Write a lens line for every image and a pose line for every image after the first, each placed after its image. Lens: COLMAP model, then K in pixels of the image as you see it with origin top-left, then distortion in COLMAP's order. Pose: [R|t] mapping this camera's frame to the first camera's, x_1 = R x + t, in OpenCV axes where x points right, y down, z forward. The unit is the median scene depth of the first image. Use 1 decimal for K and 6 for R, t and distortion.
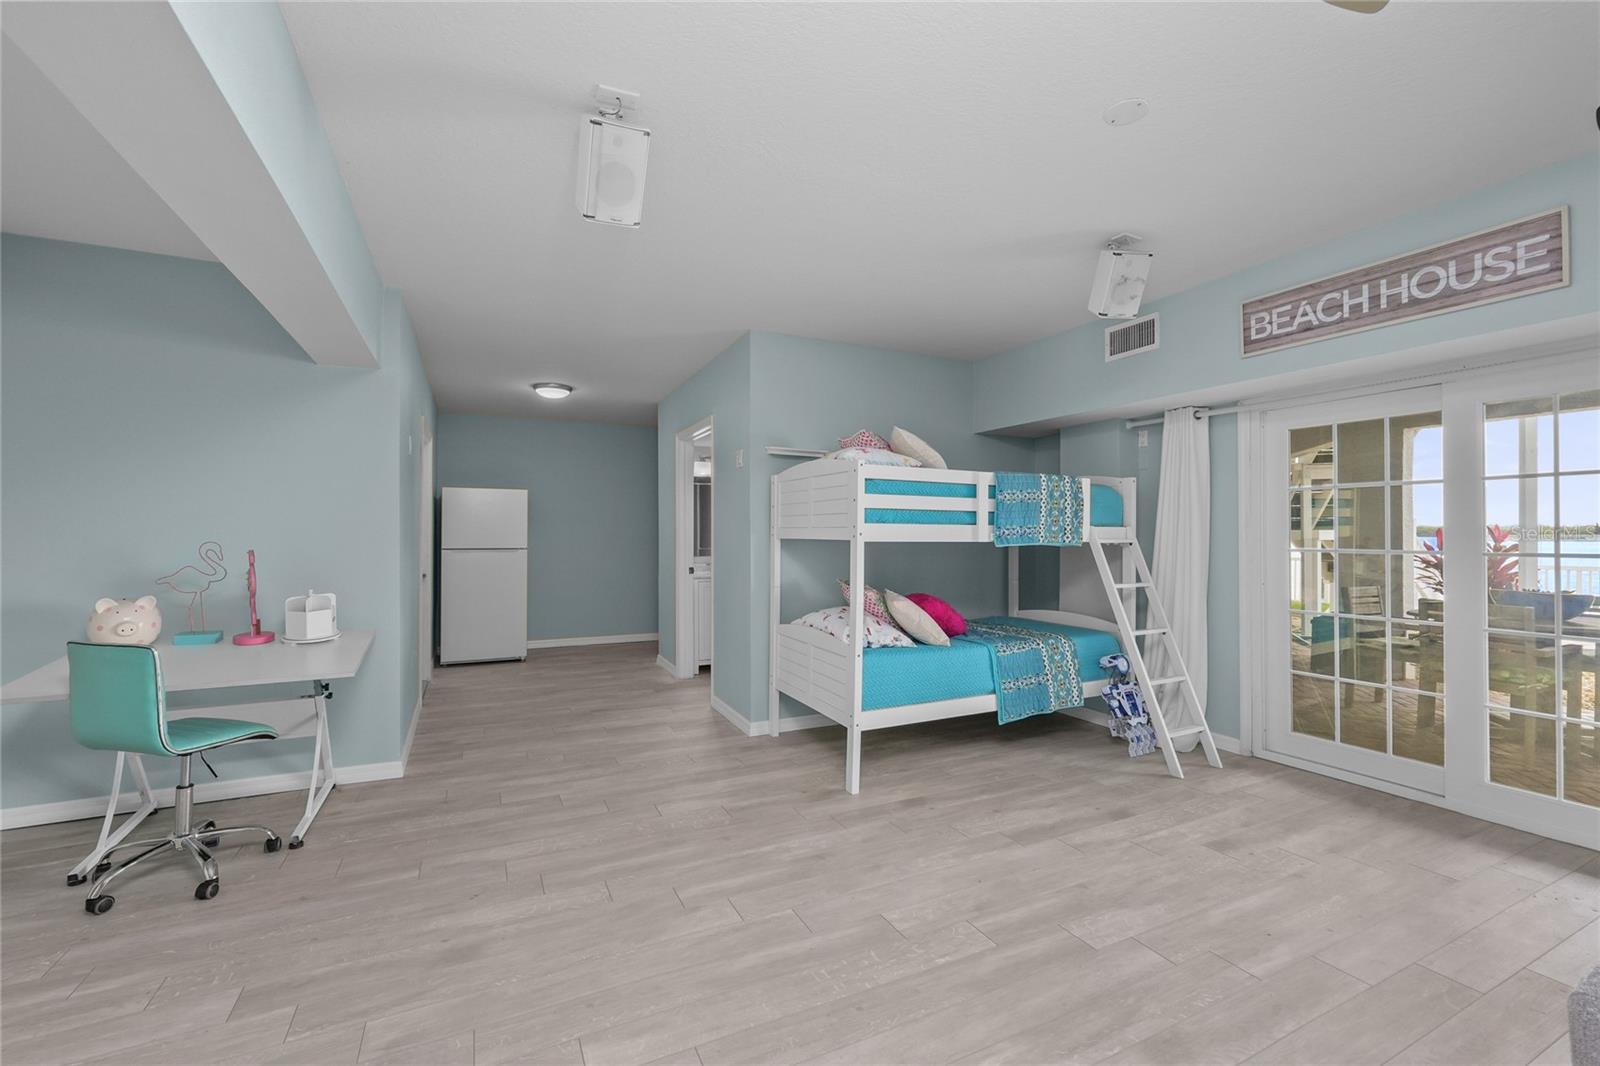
lens RADIAL K [[672.8, 0, 799.6], [0, 672.8, 531.9], [0, 0, 1]] dist [-0.014464, 0.005685]
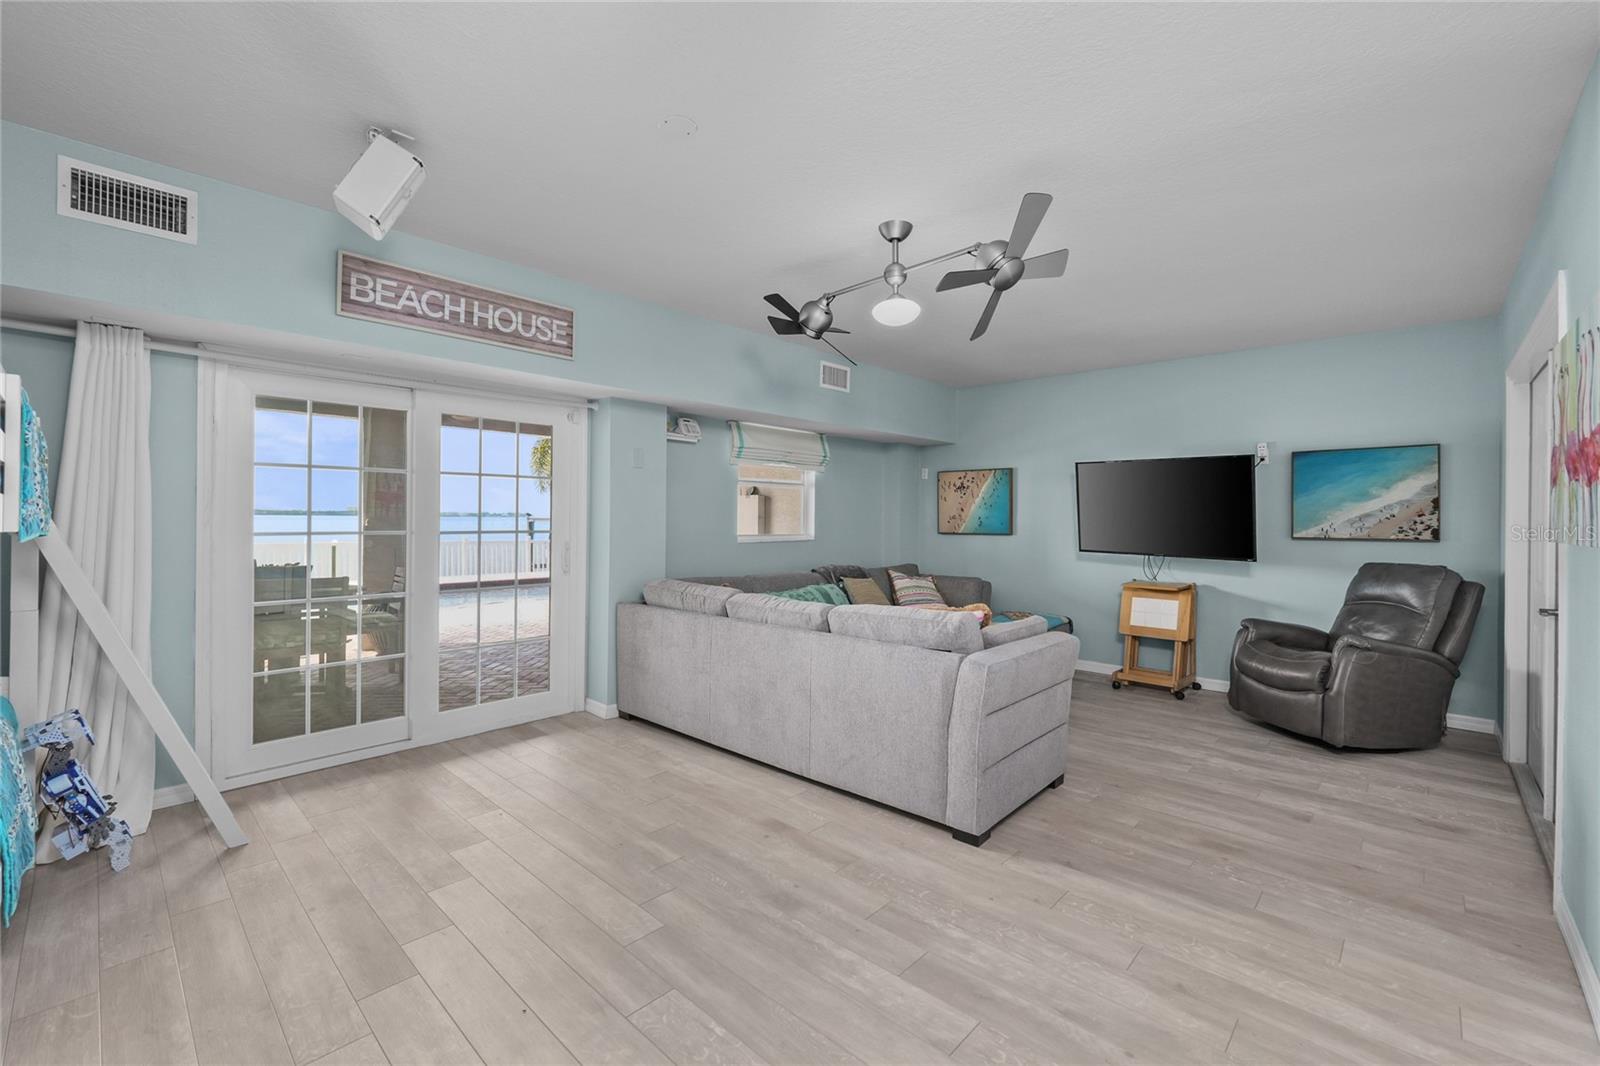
lens RADIAL K [[672.8, 0, 799.4], [0, 672.8, 520.6], [0, 0, 1]] dist [-0.014464, 0.005685]
pose [[-0.358068, -0.004371, 0.933685, -0.407279], [-0.009182, 0.999957, 0.001160, 0.002785], [-0.933650, -0.008158, -0.358093, 0.825385]]
